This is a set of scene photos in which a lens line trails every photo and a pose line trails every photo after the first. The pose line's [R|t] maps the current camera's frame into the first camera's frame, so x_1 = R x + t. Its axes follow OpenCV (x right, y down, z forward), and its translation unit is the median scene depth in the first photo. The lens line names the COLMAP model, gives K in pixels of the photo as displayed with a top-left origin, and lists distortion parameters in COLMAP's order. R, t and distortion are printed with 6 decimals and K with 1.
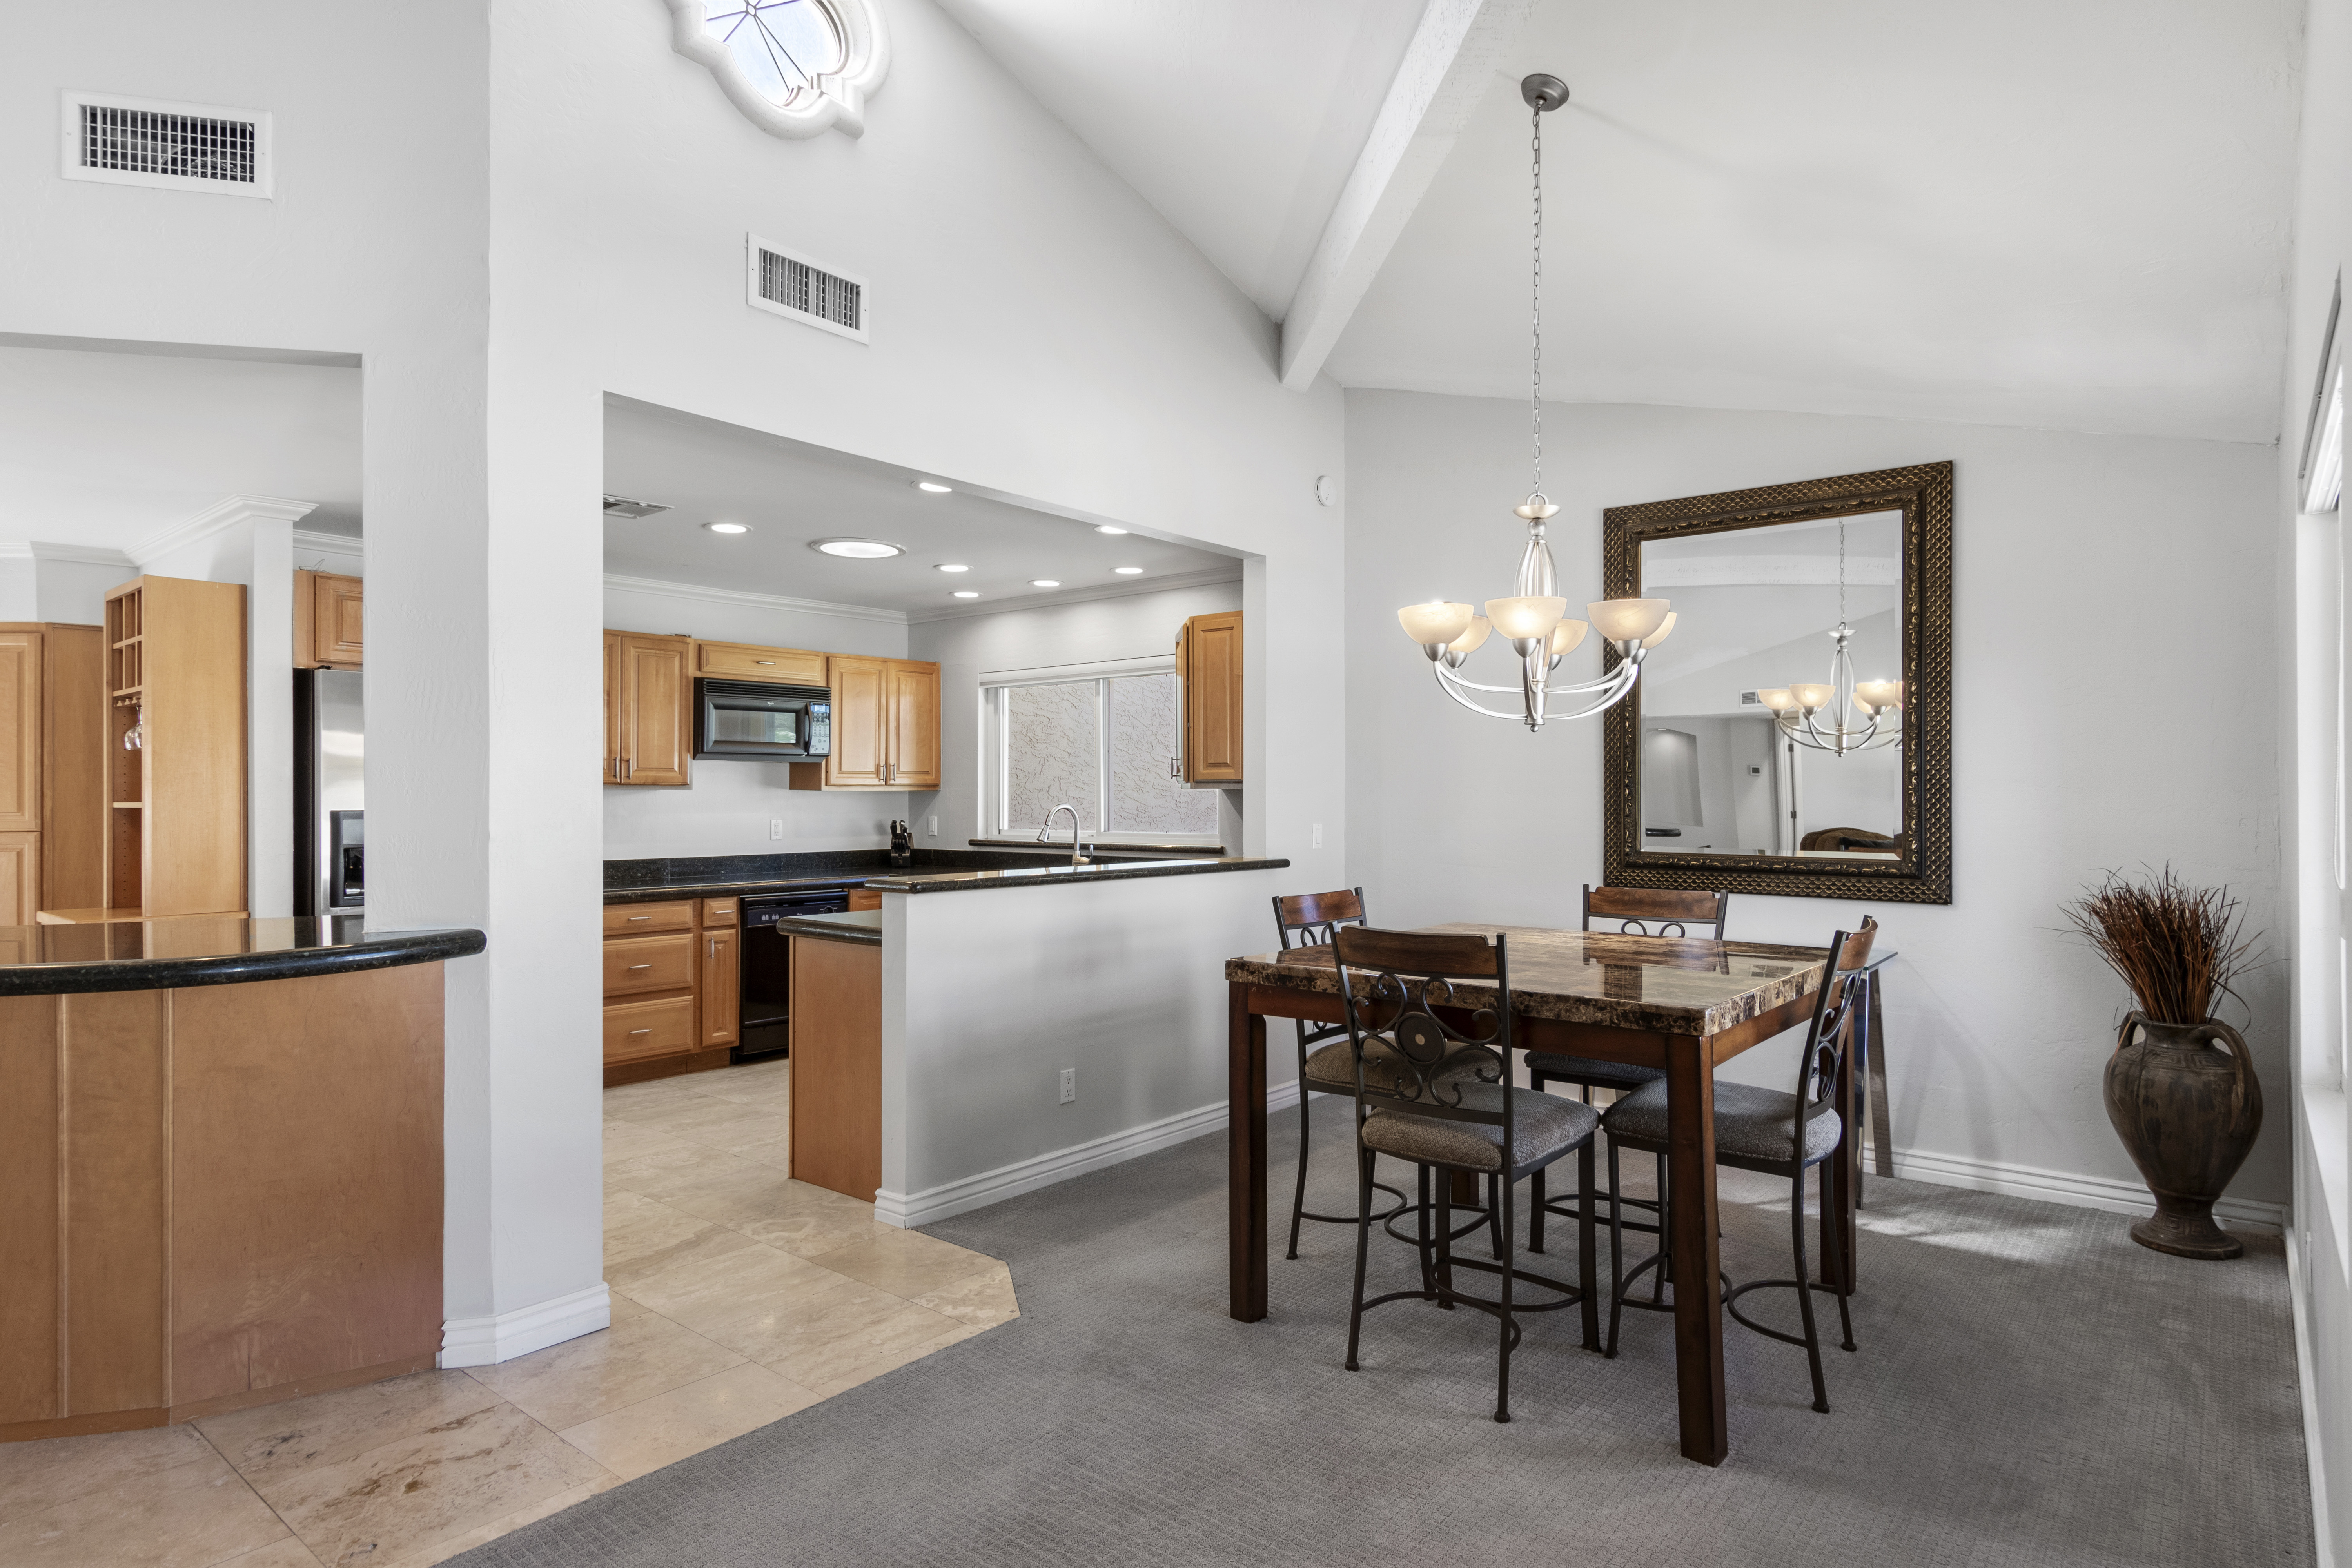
lens RADIAL K [[1271.5, 0, 1178.3], [0, 1271.5, 793.3], [0, 0, 1]] dist [0.022564, 0.000268]
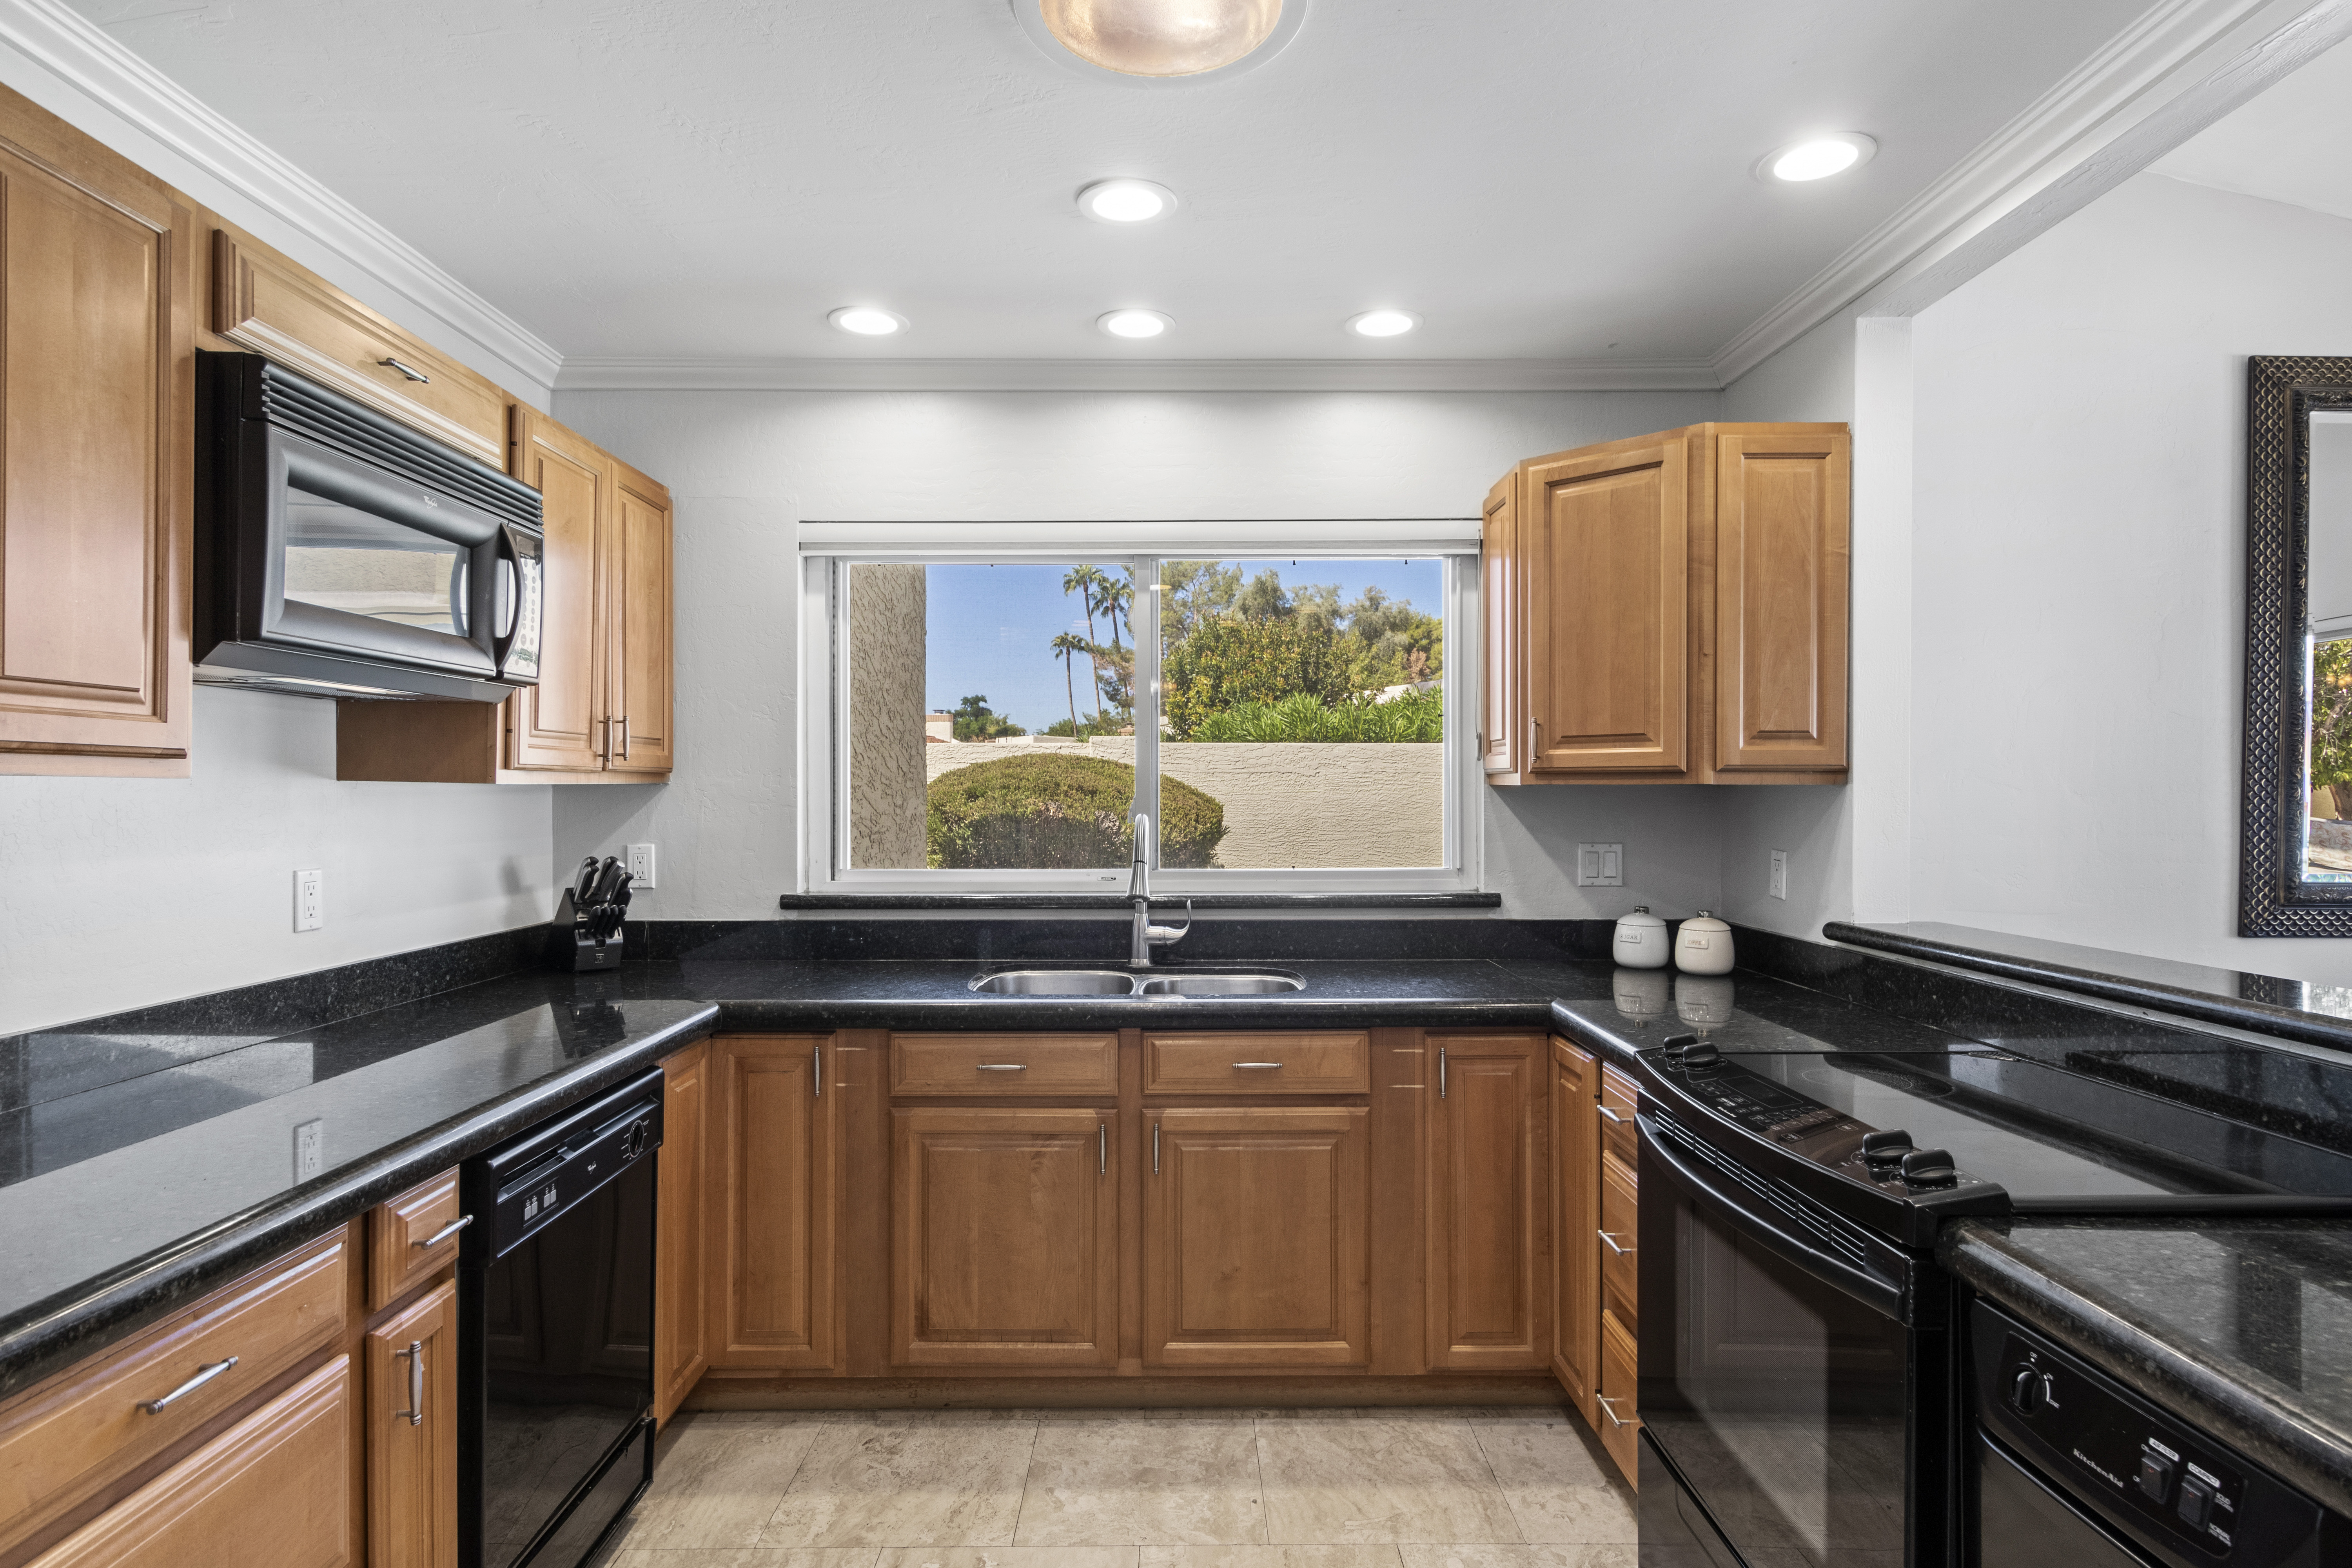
lens RADIAL K [[1271.5, 0, 1178.3], [0, 1271.5, 793.3], [0, 0, 1]] dist [0.022564, 0.000268]
pose [[0.765890, 0.000143, 0.642971, -0.376342], [-0.003774, 0.999984, 0.004274, -0.001310], [-0.642960, -0.005700, 0.765879, 0.631952]]
